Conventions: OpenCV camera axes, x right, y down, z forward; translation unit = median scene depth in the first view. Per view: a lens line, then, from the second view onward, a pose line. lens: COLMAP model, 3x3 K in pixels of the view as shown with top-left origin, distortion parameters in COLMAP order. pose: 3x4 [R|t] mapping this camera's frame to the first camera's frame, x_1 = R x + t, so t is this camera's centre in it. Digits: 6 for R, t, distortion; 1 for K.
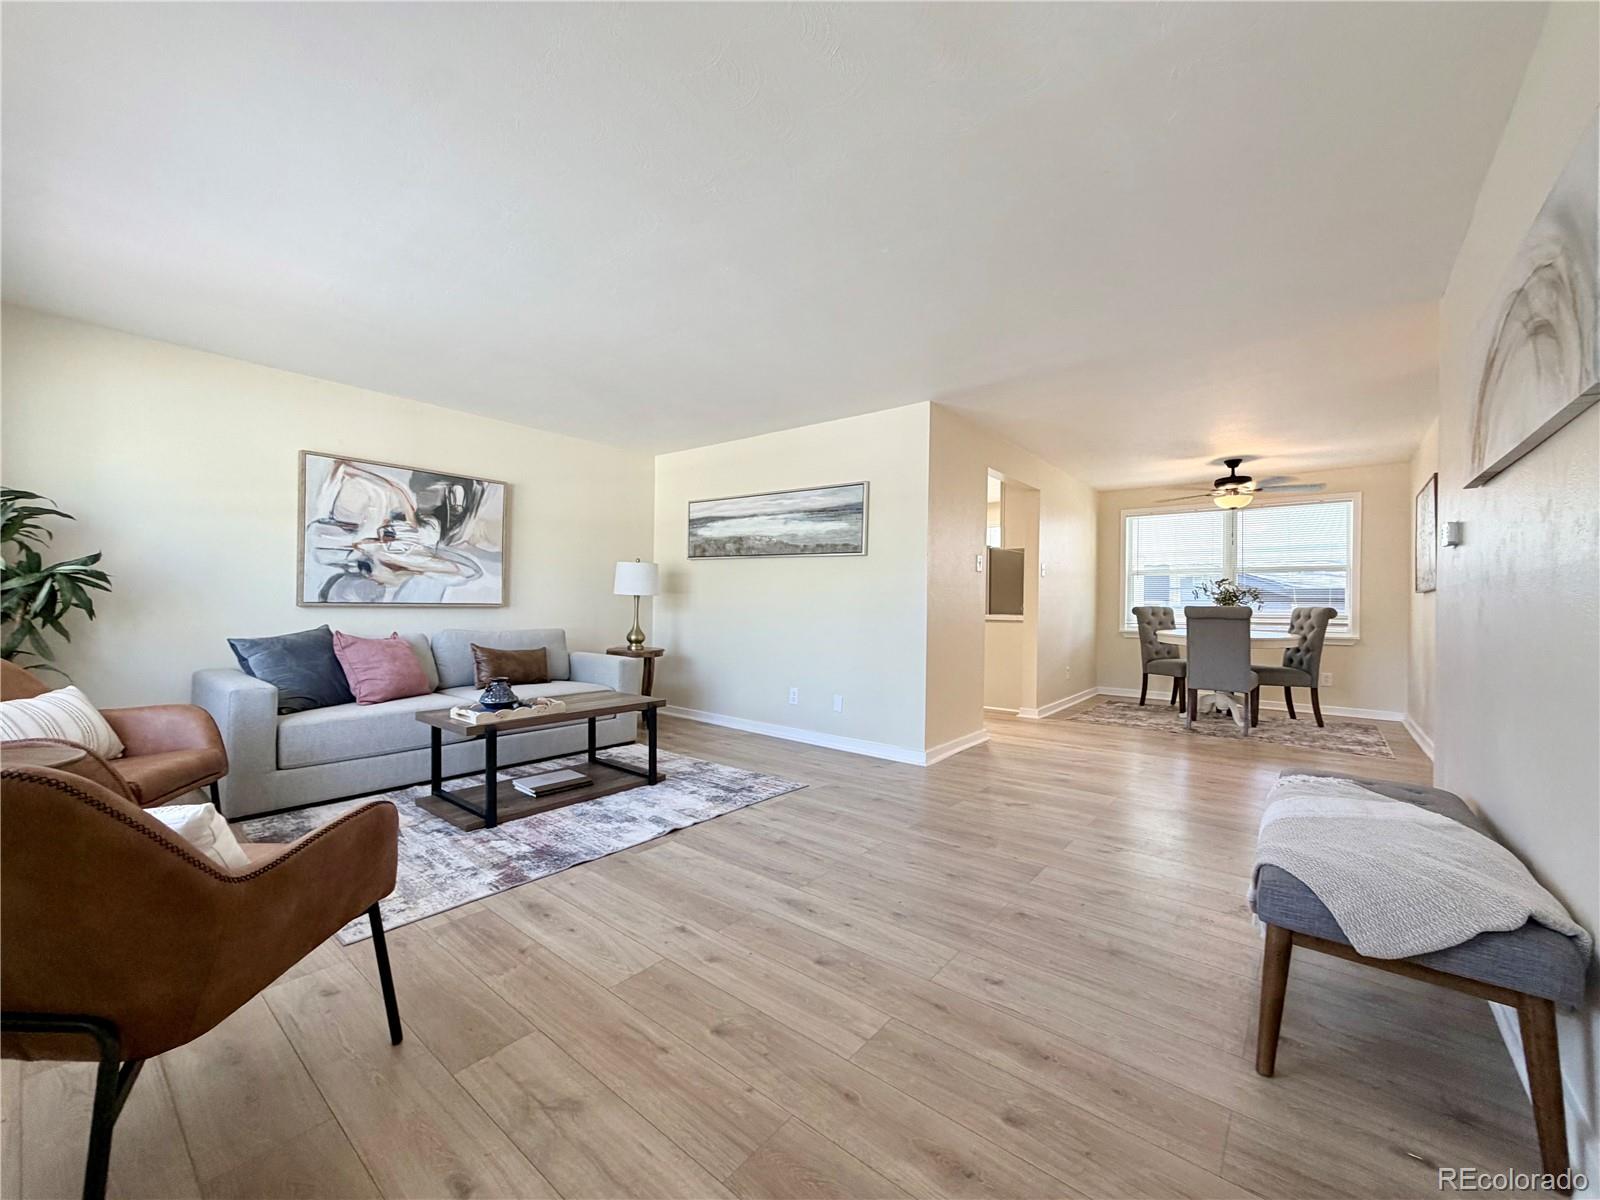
lens RADIAL K [[636.5, 0, 796.9], [0, 636.5, 603.4], [0, 0, 1]] dist [0.000024, -0.000173]
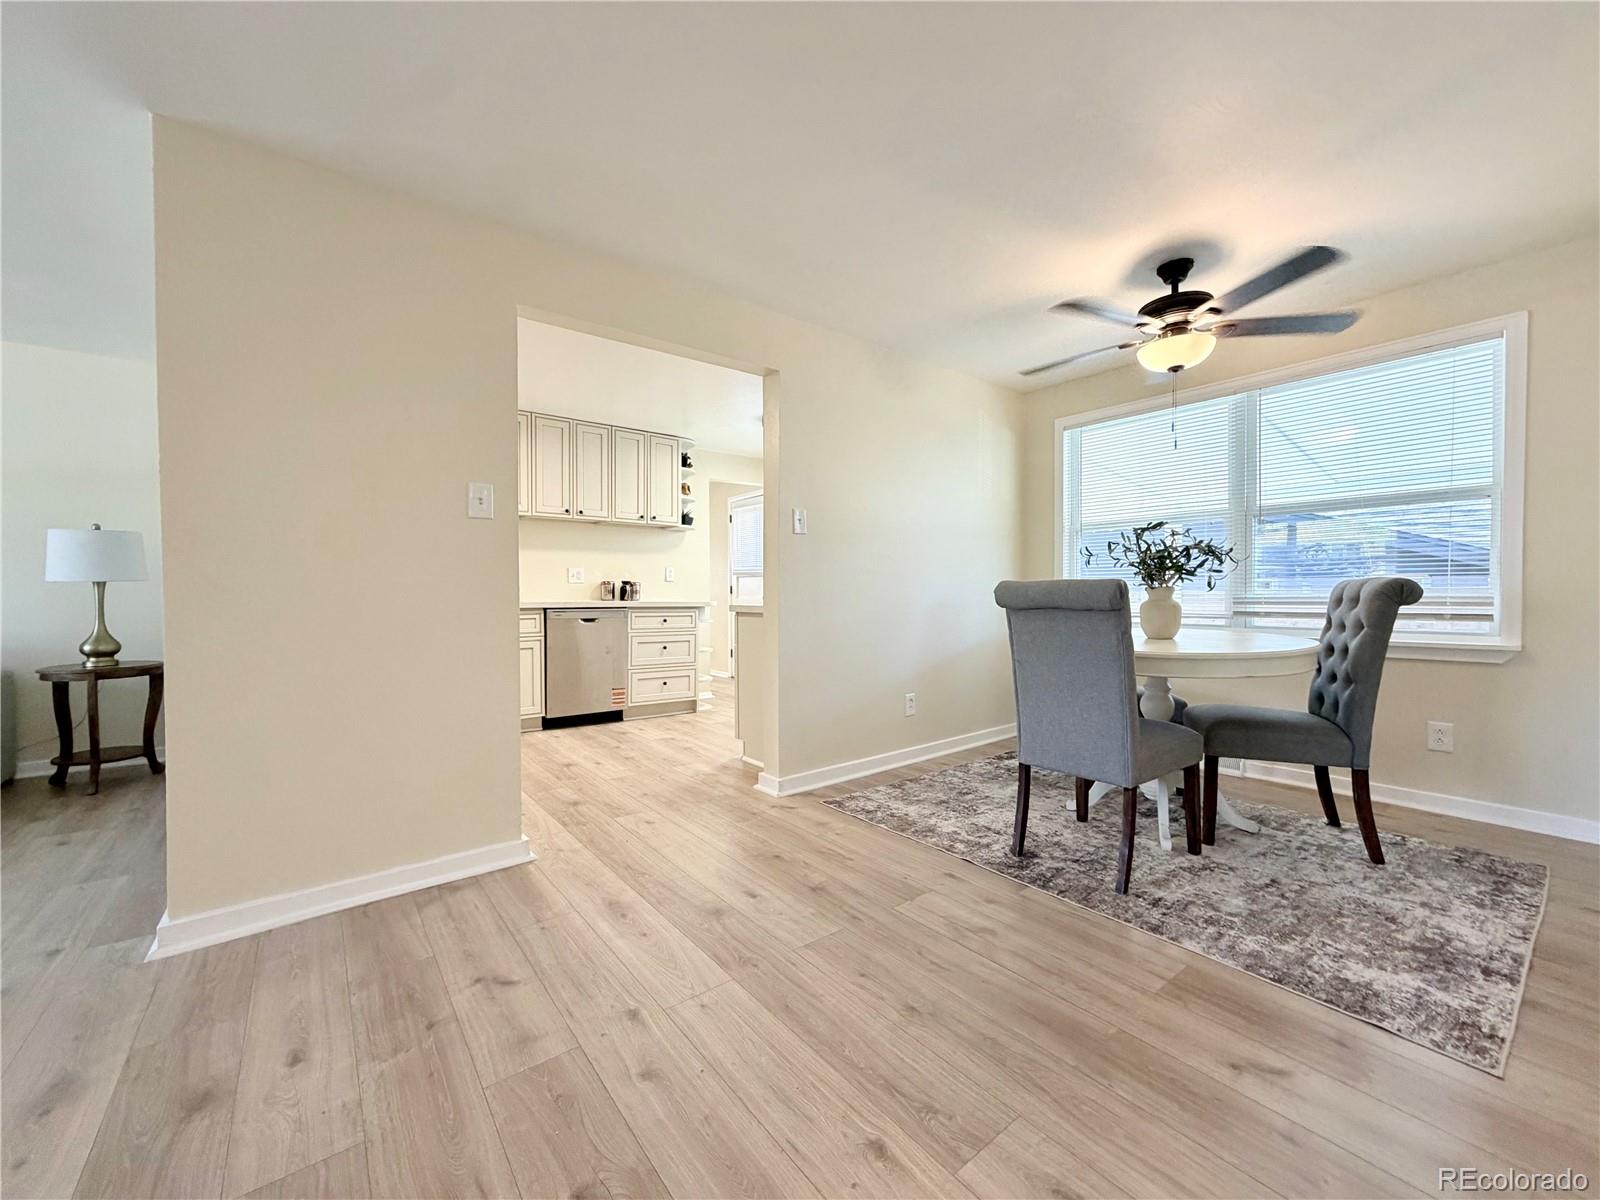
lens RADIAL K [[636.5, 0, 796.9], [0, 636.5, 603.4], [0, 0, 1]] dist [0.000024, -0.000173]
pose [[0.974278, -0.012839, -0.224984, 0.782914], [0.016135, 0.999788, 0.012817, 0.016710], [0.224771, -0.016118, 0.974278, 0.731472]]
